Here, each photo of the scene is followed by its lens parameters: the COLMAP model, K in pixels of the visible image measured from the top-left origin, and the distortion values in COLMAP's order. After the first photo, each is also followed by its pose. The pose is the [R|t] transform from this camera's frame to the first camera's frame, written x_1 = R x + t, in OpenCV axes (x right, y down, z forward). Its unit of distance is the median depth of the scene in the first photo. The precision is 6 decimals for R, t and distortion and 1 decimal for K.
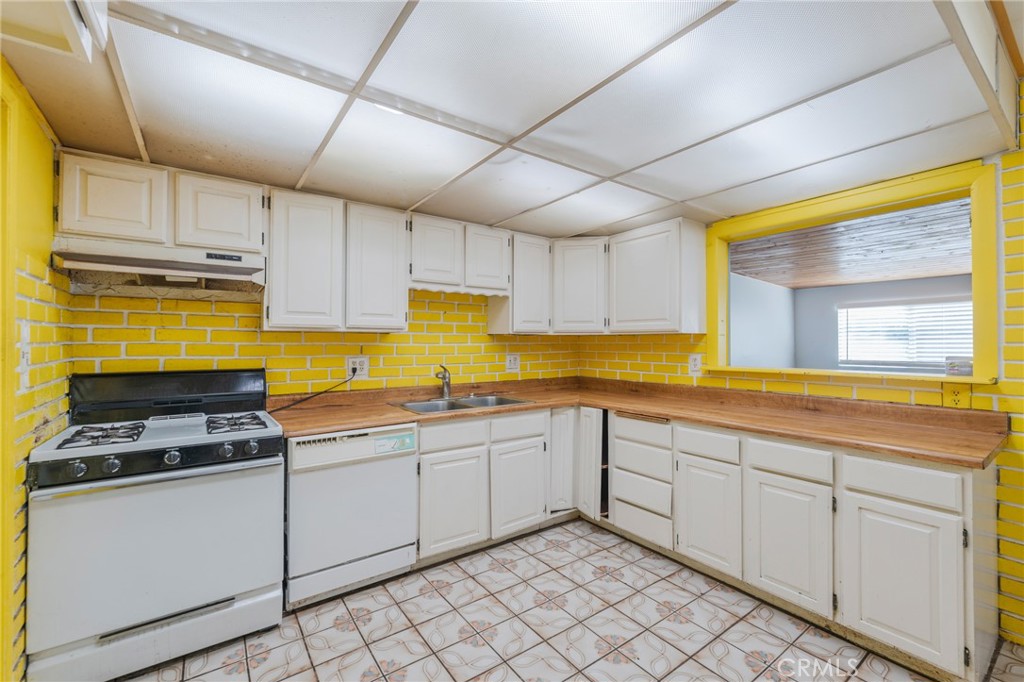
lens RADIAL K [[415.8, 0, 505.6], [0, 415.8, 337.0], [0, 0, 1]] dist [-0.001768, -0.000633]
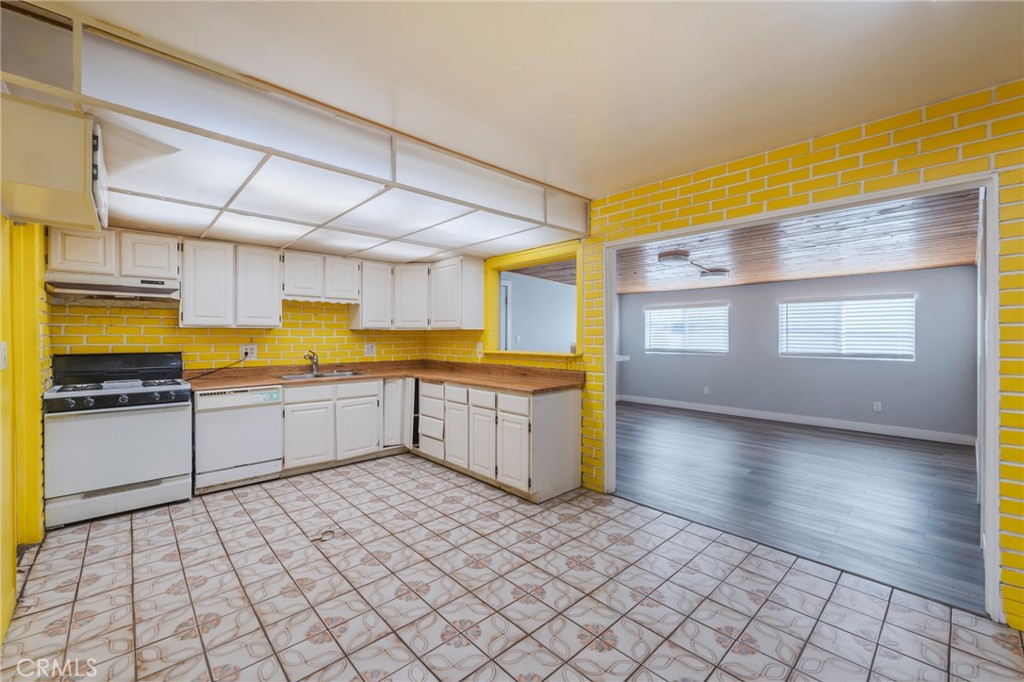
lens RADIAL K [[415.8, 0, 494.1], [0, 415.8, 337.2], [0, 0, 1]] dist [-0.001768, -0.000633]
pose [[0.995114, 0.000151, 0.098729, 0.455794], [-0.001923, 0.999839, 0.017851, -0.009342], [-0.098710, -0.017954, 0.994954, -0.696457]]
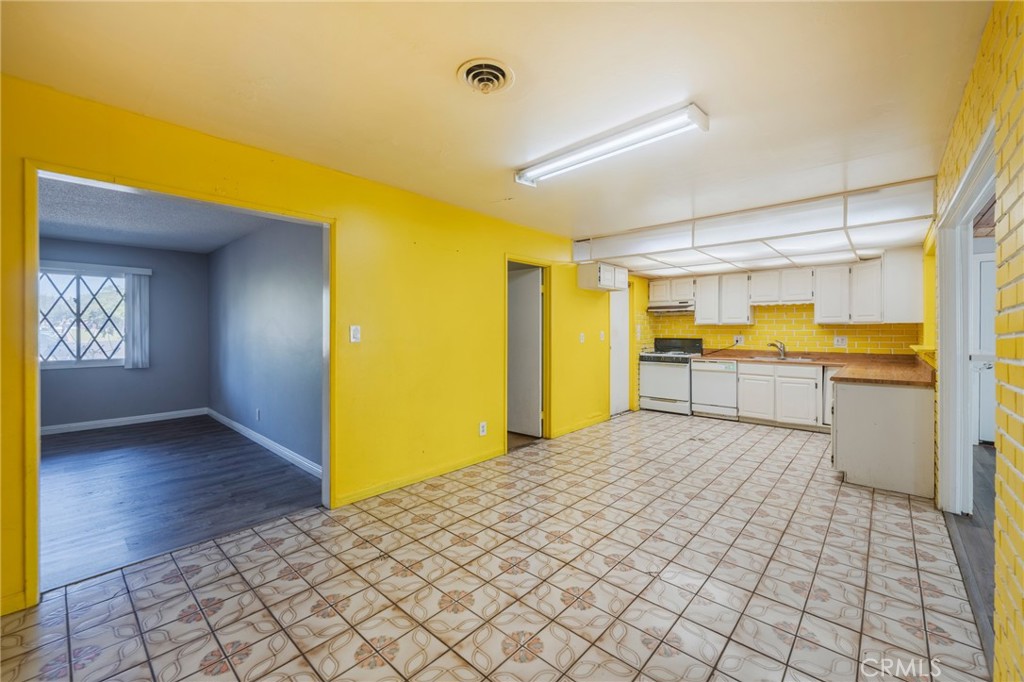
lens RADIAL K [[415.8, 0, 511.0], [0, 415.8, 328.7], [0, 0, 1]] dist [-0.001768, -0.000633]
pose [[0.176633, -0.002563, -0.984273, 2.076565], [0.014071, 0.999901, -0.000078, -0.009744], [0.984176, -0.013836, 0.176651, -0.811356]]
